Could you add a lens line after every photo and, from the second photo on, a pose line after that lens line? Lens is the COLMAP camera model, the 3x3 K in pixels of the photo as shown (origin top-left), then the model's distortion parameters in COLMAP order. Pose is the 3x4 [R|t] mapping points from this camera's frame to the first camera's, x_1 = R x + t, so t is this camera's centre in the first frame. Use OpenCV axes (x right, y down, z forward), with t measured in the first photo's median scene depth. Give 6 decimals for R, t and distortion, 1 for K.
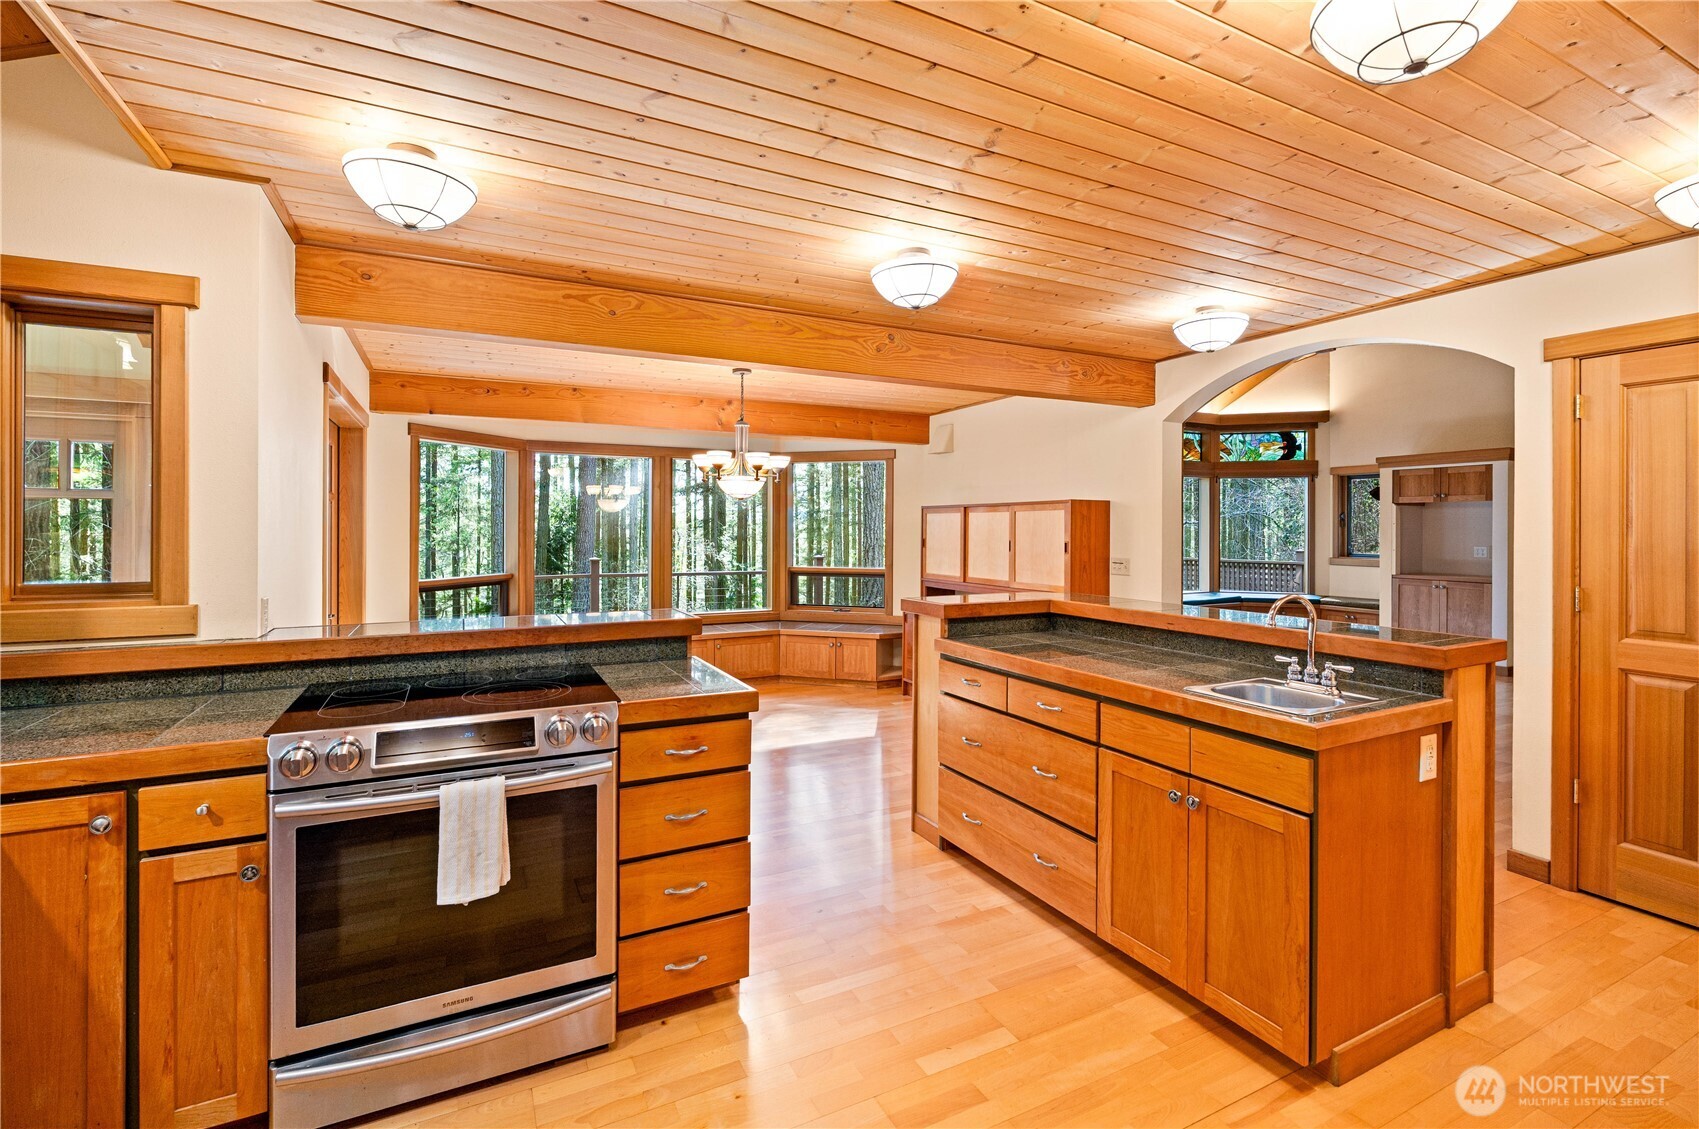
lens RADIAL K [[760.7, 0, 851.7], [0, 760.7, 525.1], [0, 0, 1]] dist [0.001975, 0.000152]
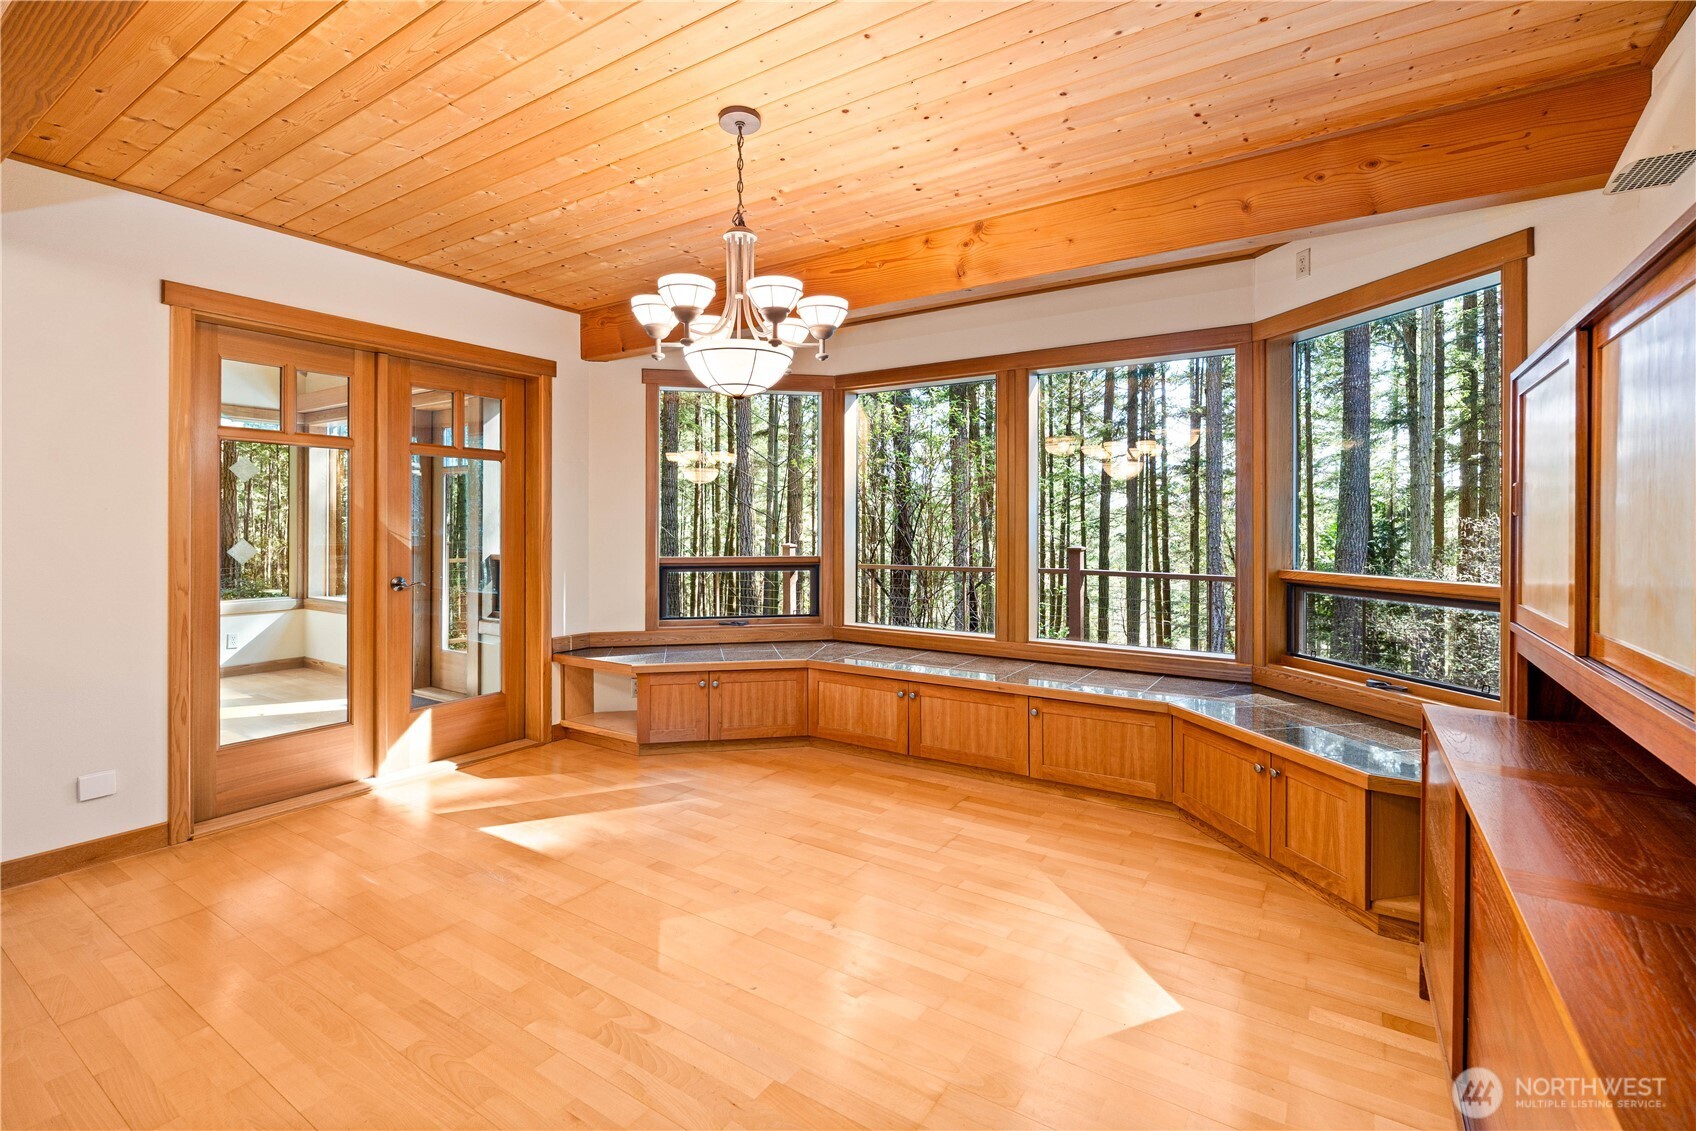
lens RADIAL K [[761.0, 0, 850.2], [0, 761.0, 524.5], [0, 0, 1]] dist [0.001277, -0.000057]
pose [[0.491004, -0.002472, -0.871154, 0.212301], [0.001512, 0.999997, -0.001985, 0.031730], [0.871156, -0.000342, 0.491007, 0.618761]]
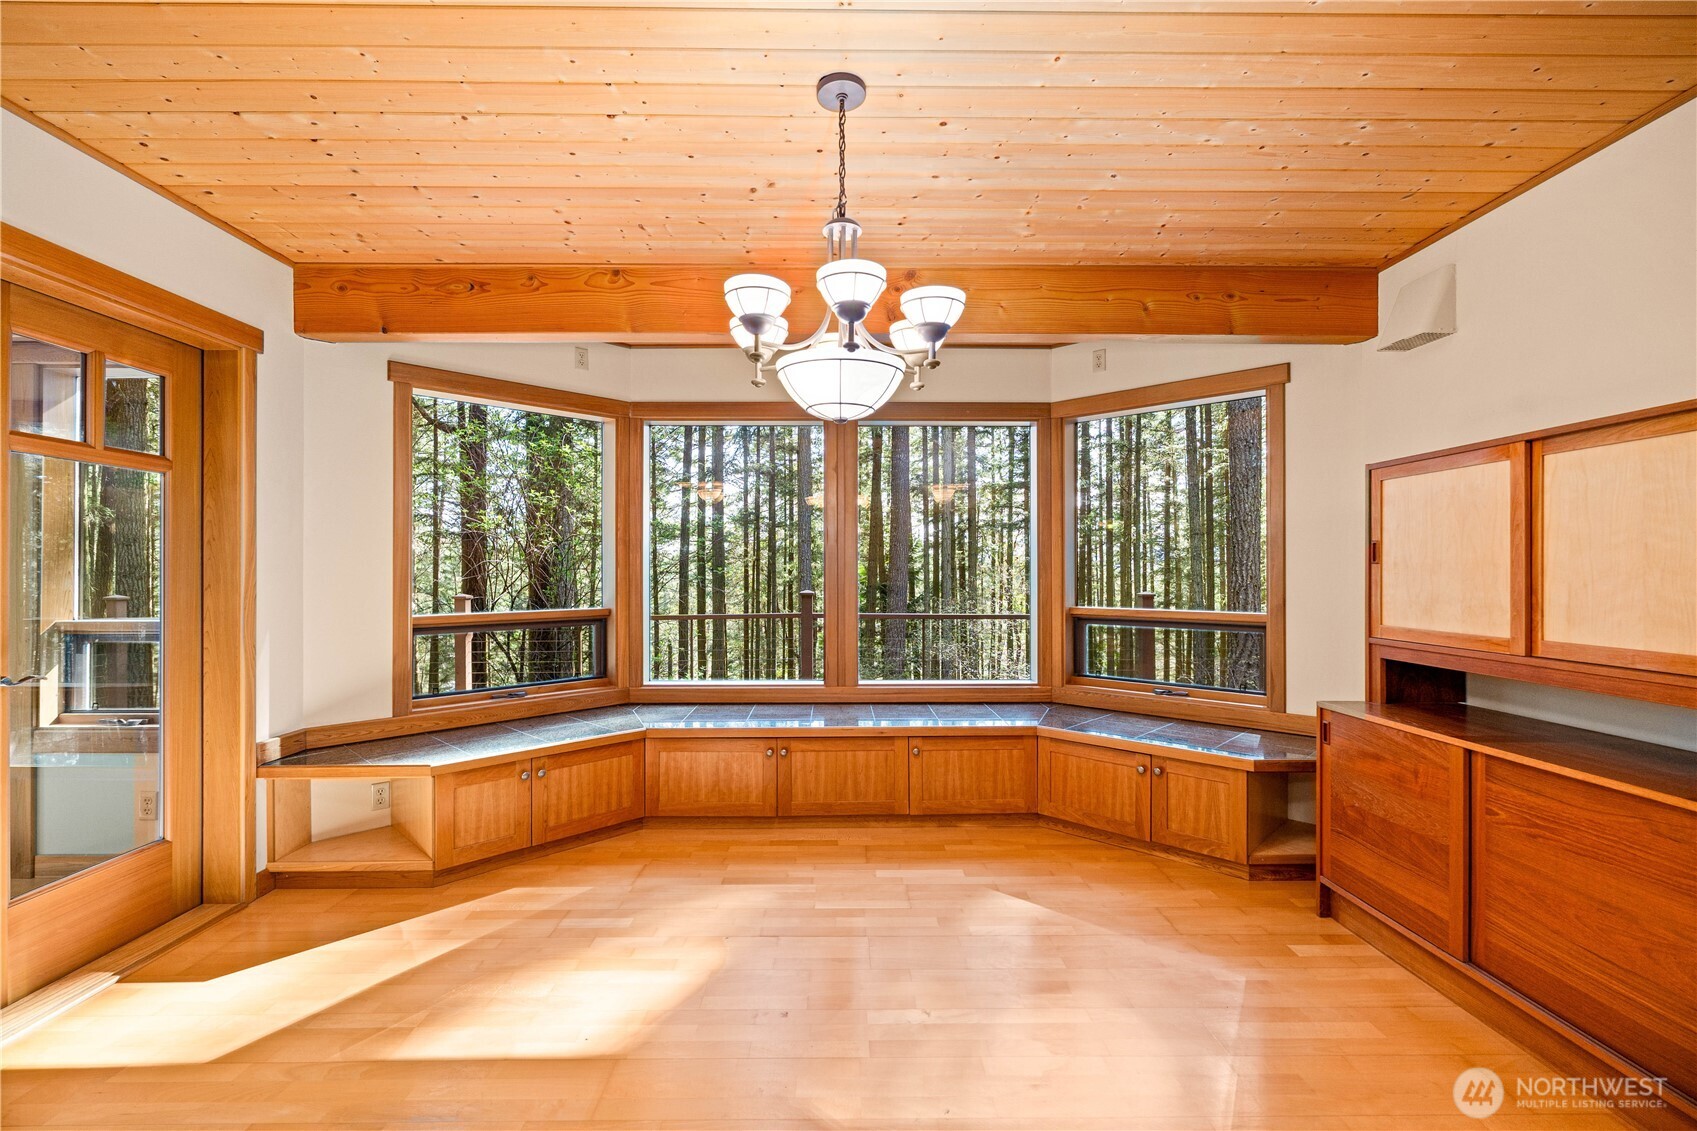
lens RADIAL K [[739.8, 0, 848.5], [0, 739.8, 565.5], [0, 0, 1]] dist [-0.003637, -0.000006]
pose [[0.893107, -0.007667, -0.449780, 0.019159], [0.005293, 0.999965, -0.006537, 0.030581], [0.449814, 0.003458, 0.893116, 0.496434]]
